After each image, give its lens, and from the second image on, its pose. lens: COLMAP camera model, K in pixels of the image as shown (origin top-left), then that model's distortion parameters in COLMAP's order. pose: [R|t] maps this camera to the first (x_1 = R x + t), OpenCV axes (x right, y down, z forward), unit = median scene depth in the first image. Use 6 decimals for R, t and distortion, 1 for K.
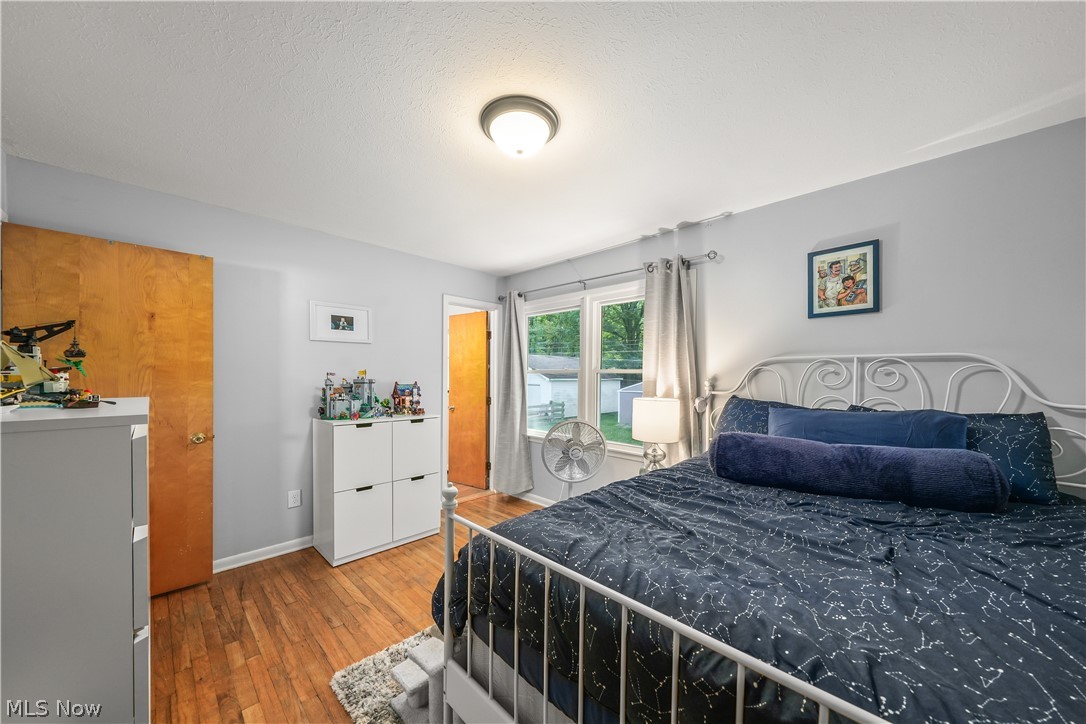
lens RADIAL K [[374.0, 0, 544.5], [0, 374.0, 383.8], [0, 0, 1]] dist [-0.000288, -0.000042]
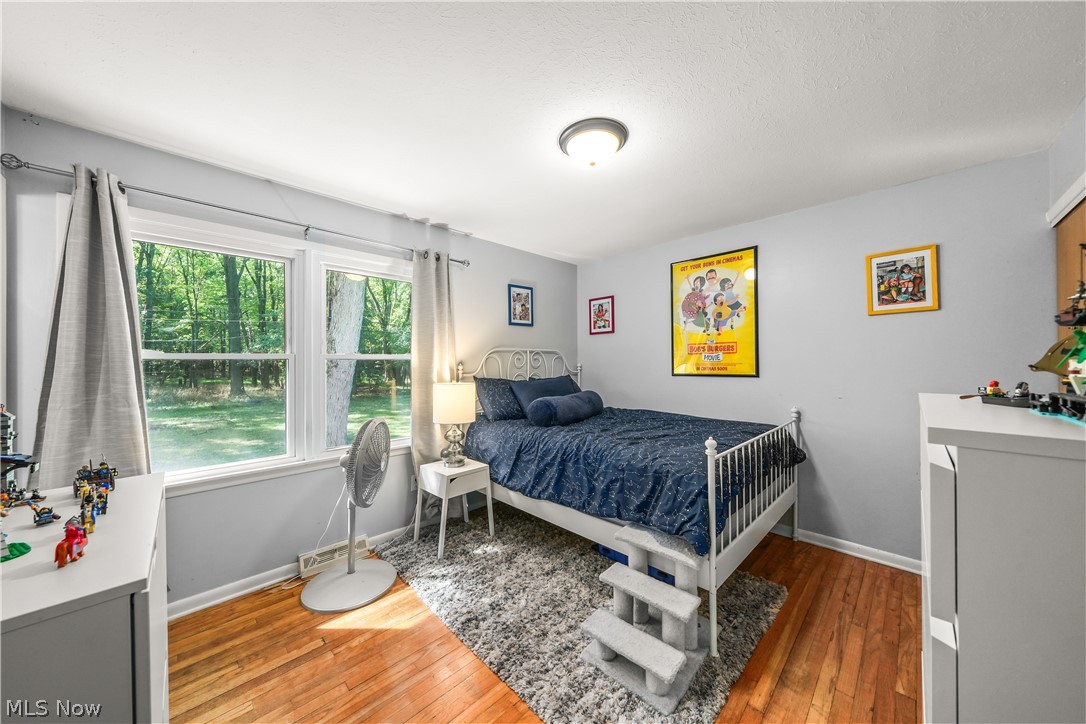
lens RADIAL K [[369.6, 0, 543.0], [0, 369.6, 362.0], [0, 0, 1]] dist [0.000058, 0.000002]
pose [[0.032078, -0.005332, 0.999471, -0.878820], [0.027573, 0.999610, 0.004448, -0.020726], [-0.999105, 0.027415, 0.032213, 0.830586]]
